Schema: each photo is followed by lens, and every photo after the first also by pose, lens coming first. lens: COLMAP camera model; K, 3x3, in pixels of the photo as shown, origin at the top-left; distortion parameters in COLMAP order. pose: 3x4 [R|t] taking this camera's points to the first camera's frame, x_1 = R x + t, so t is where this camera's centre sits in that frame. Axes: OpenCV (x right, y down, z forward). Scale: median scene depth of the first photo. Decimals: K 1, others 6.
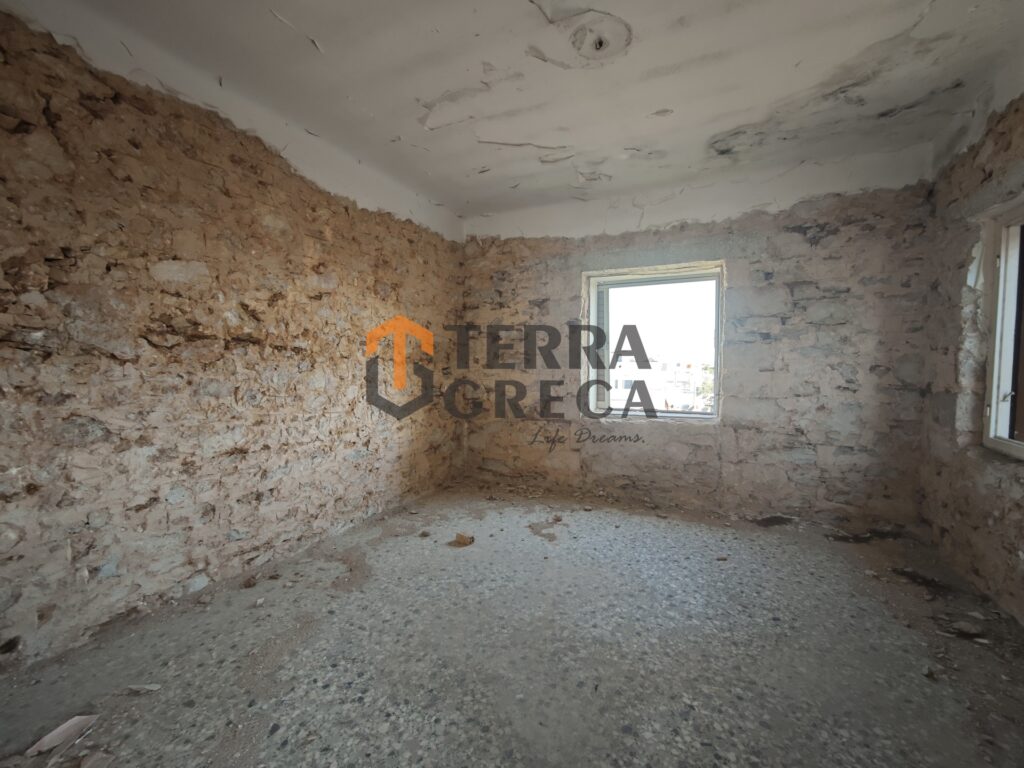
lens RADIAL K [[422.4, 0, 509.6], [0, 422.4, 382.3], [0, 0, 1]] dist [-0.003483, 0.002718]
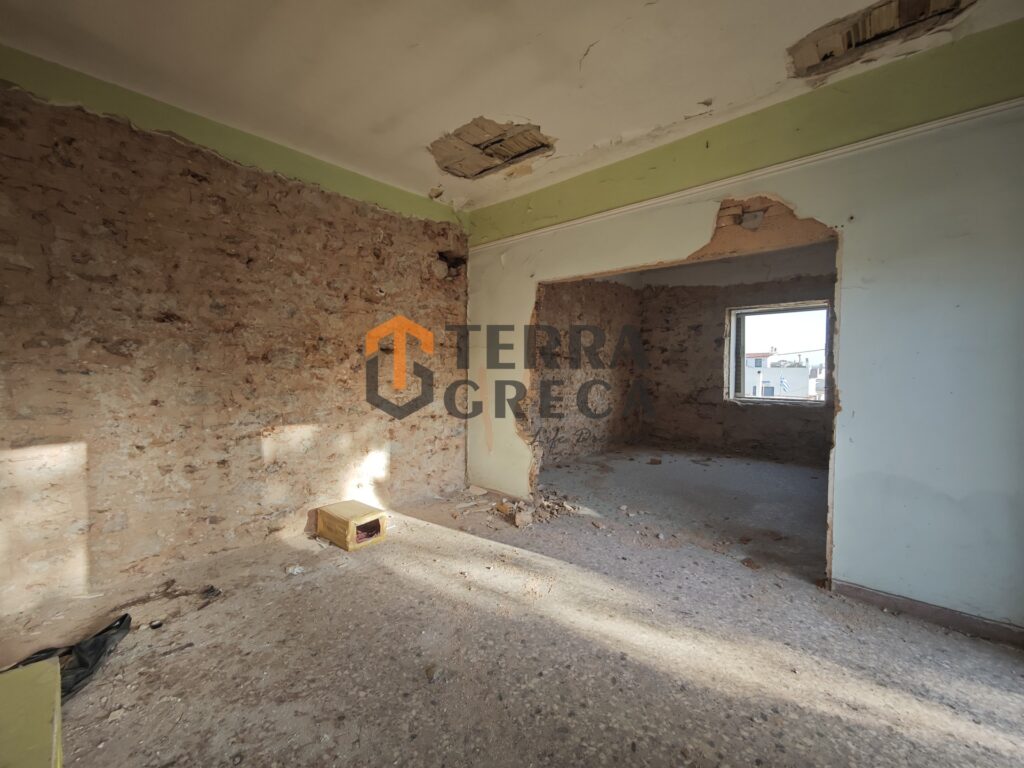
lens RADIAL K [[422.4, 0, 514.8], [0, 422.4, 382.5], [0, 0, 1]] dist [-0.003483, 0.002718]
pose [[0.964095, 0.014774, -0.265146, -0.156984], [-0.017283, 0.999825, -0.007133, 0.036648], [0.264995, 0.011460, 0.964182, -0.680190]]
